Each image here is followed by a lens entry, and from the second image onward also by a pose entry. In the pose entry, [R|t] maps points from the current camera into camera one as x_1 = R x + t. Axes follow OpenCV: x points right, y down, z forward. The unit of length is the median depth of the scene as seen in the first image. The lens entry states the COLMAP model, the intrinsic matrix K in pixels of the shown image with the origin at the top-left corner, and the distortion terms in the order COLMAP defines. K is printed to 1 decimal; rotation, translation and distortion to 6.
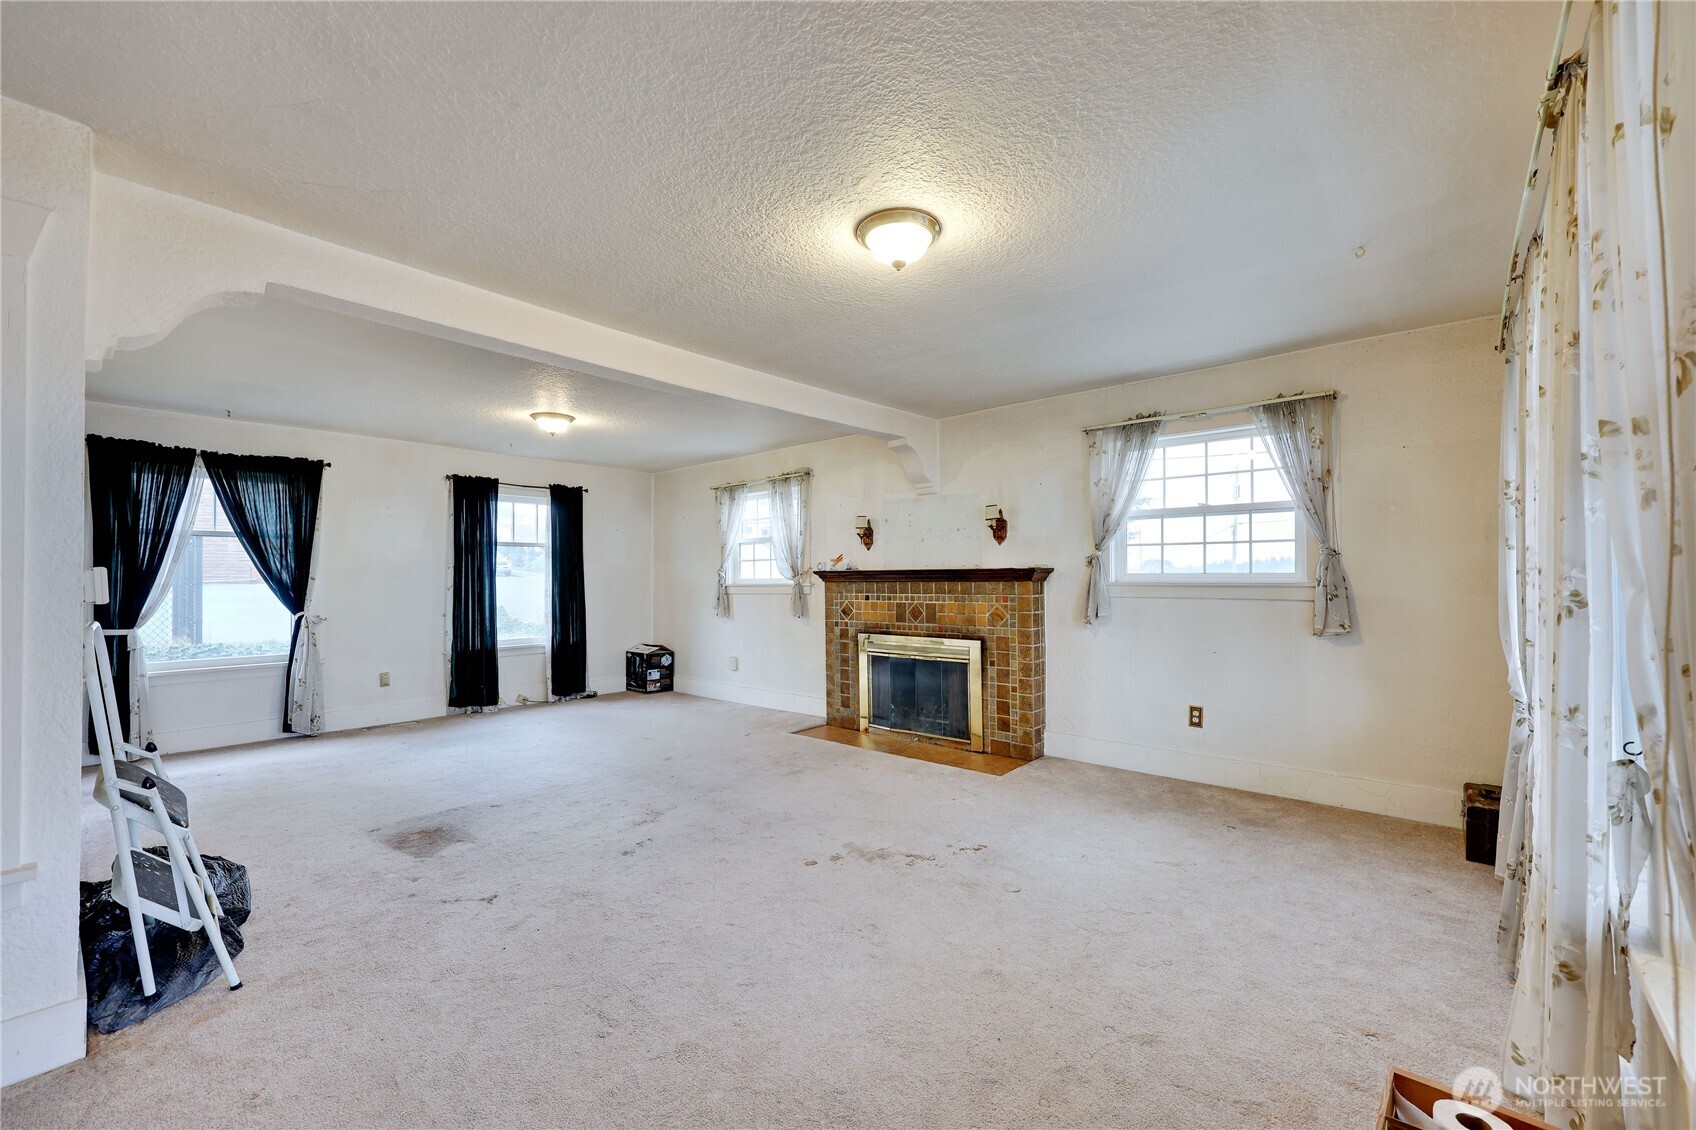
lens RADIAL K [[680.8, 0, 850.3], [0, 680.8, 565.5], [0, 0, 1]] dist [-0.000354, -0.000797]
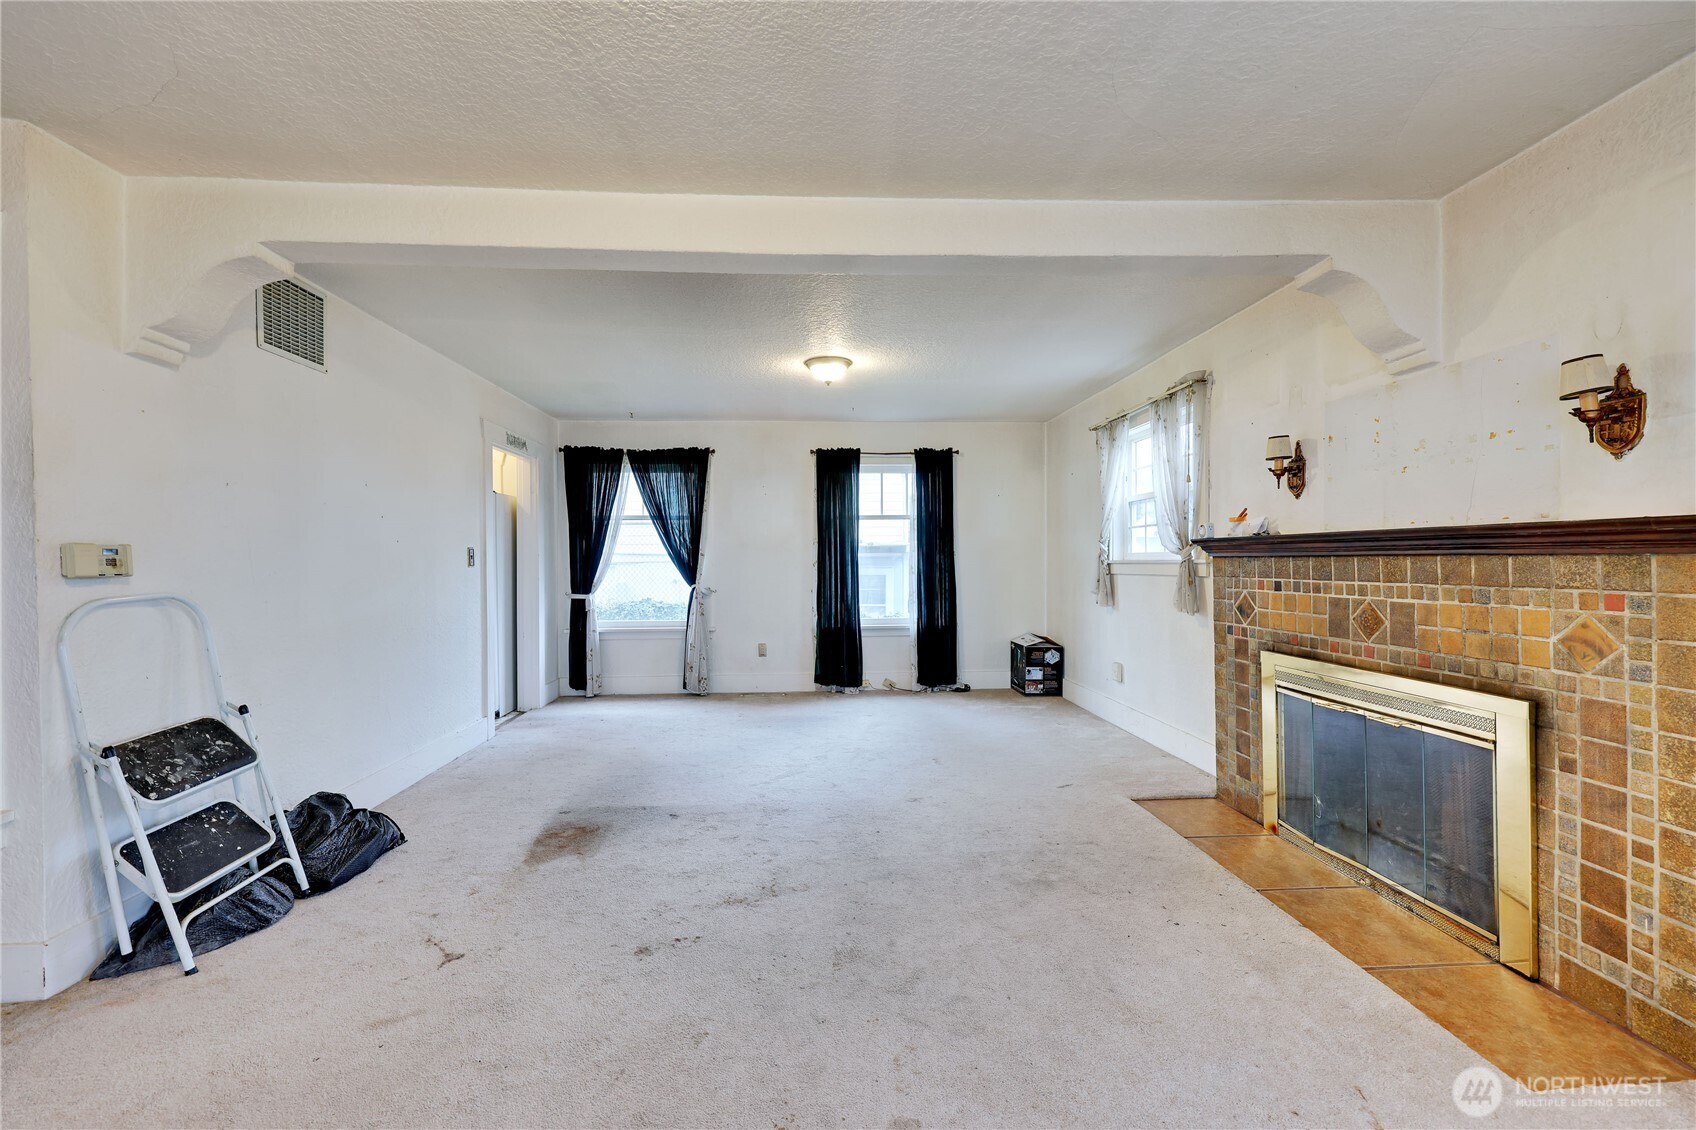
lens RADIAL K [[680.8, 0, 844.6], [0, 680.8, 563.9], [0, 0, 1]] dist [-0.000354, -0.000797]
pose [[0.700845, 0.005425, -0.713293, 0.177288], [0.017408, 0.999543, 0.024707, 0.010931], [0.713101, -0.029733, 0.700430, 0.397222]]
